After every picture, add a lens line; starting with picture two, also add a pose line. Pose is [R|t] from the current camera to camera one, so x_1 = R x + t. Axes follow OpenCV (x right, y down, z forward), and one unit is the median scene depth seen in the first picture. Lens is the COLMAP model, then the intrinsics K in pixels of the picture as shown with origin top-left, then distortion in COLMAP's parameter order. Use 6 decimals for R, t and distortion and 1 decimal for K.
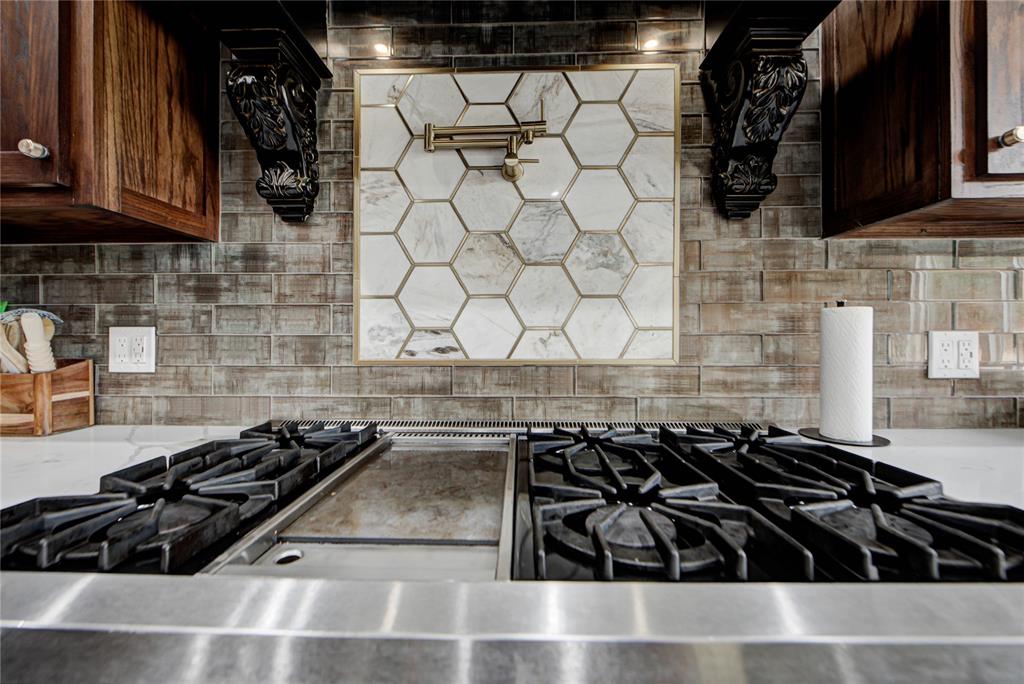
lens RADIAL K [[412.1, 0, 512.7], [0, 412.1, 335.6], [0, 0, 1]] dist [-0.002621, -0.001440]
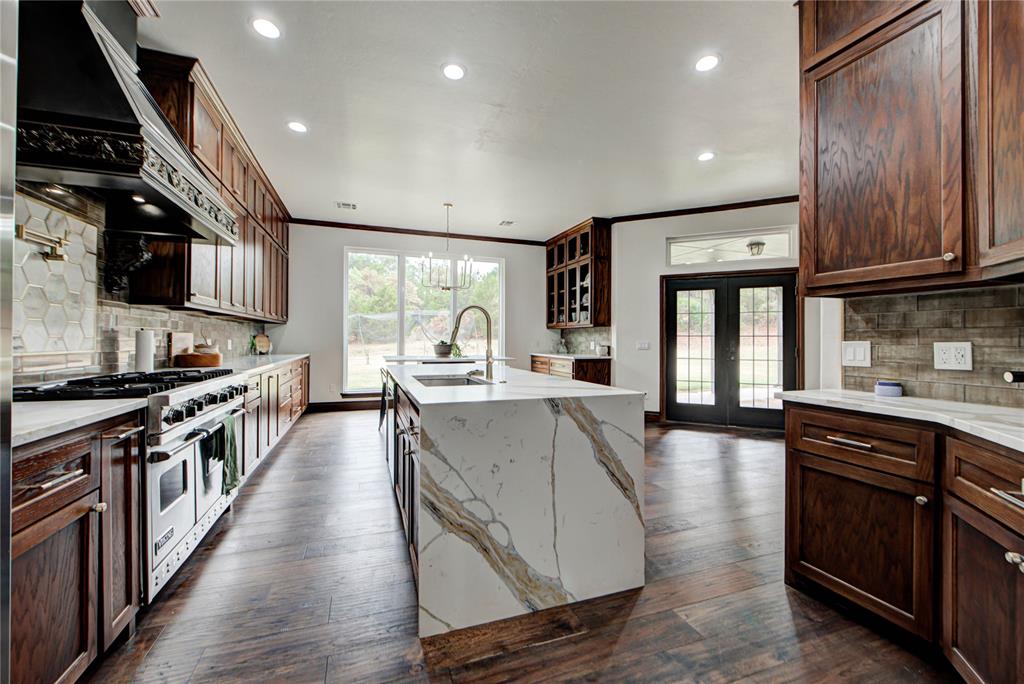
lens RADIAL K [[412.1, 0, 510.9], [0, 412.1, 339.7], [0, 0, 1]] dist [-0.002621, -0.001440]
pose [[-0.352789, 0.000827, 0.935703, -3.536554], [0.000107, 1.000000, -0.000844, 0.001258], [-0.935703, -0.000197, -0.352789, -0.527263]]
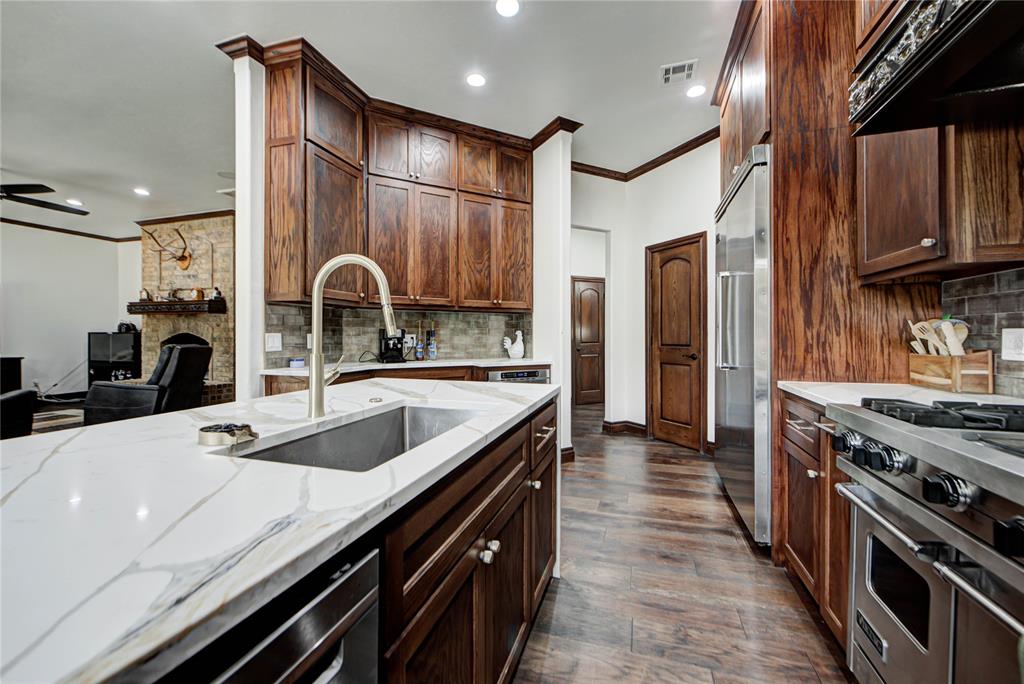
lens RADIAL K [[412.1, 0, 513.4], [0, 412.1, 337.5], [0, 0, 1]] dist [-0.002621, -0.001440]
pose [[-0.275943, 0.008450, -0.961137, 0.902230], [-0.000698, 0.999959, 0.008991, -0.001122], [0.961174, 0.003152, -0.275926, -0.273435]]
